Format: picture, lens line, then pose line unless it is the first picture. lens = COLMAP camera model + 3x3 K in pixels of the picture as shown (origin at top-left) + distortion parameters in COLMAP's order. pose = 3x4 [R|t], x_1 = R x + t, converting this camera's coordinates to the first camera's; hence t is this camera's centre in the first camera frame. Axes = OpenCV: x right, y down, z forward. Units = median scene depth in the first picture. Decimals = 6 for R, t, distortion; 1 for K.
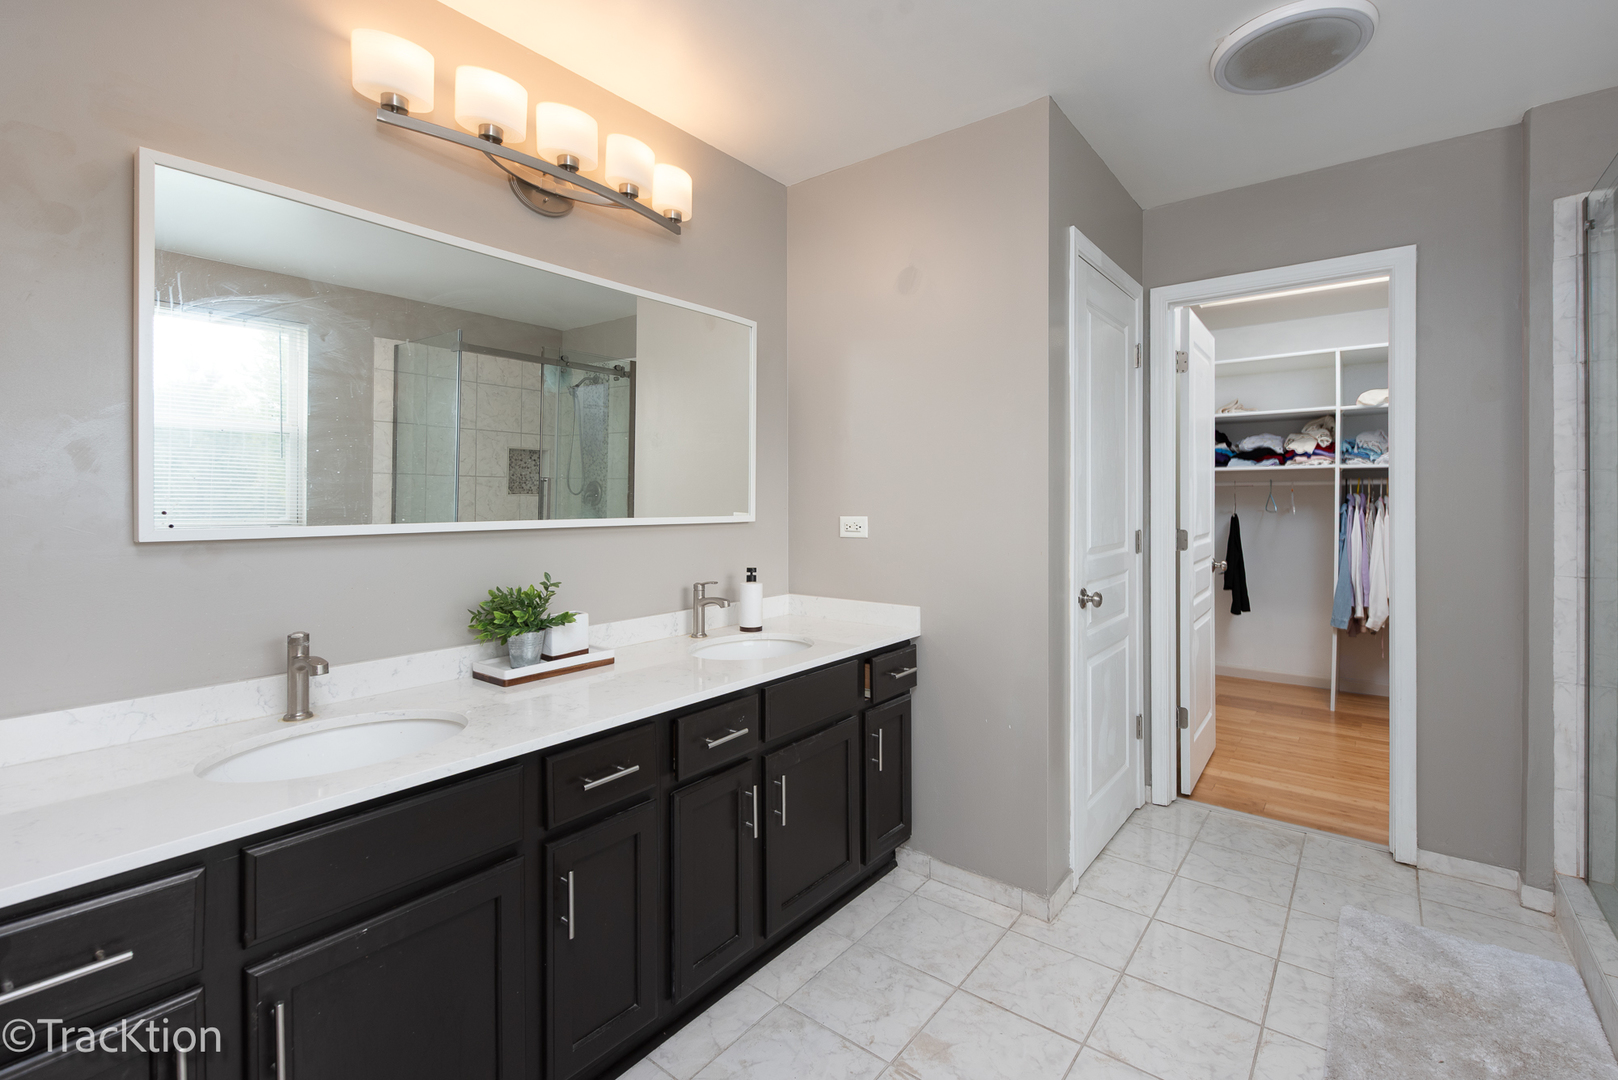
lens RADIAL K [[723.1, 0, 819.7], [0, 723.1, 503.7], [0, 0, 1]] dist [0.000092, -0.000445]
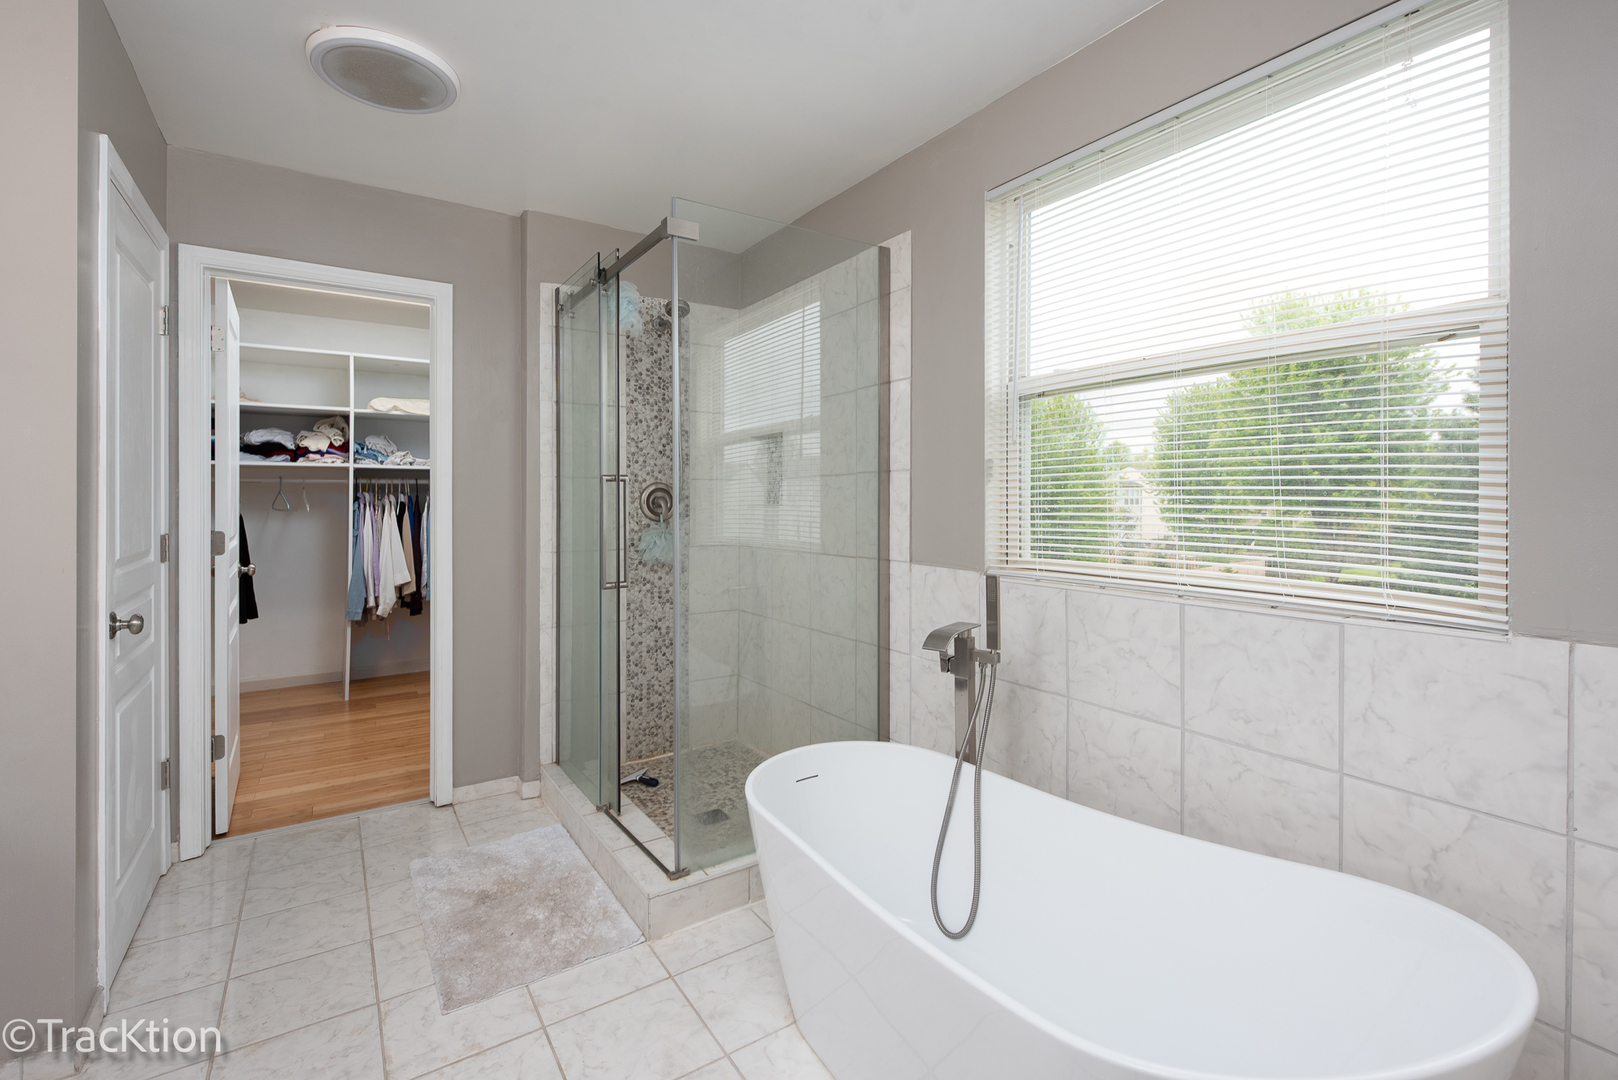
lens RADIAL K [[723.1, 0, 819.7], [0, 723.1, 503.7], [0, 0, 1]] dist [0.000092, -0.000445]
pose [[0.309257, -0.005246, 0.950964, -0.105024], [0.002441, 0.999986, 0.004723, 0.000399], [-0.950976, 0.000860, 0.309265, 0.042952]]
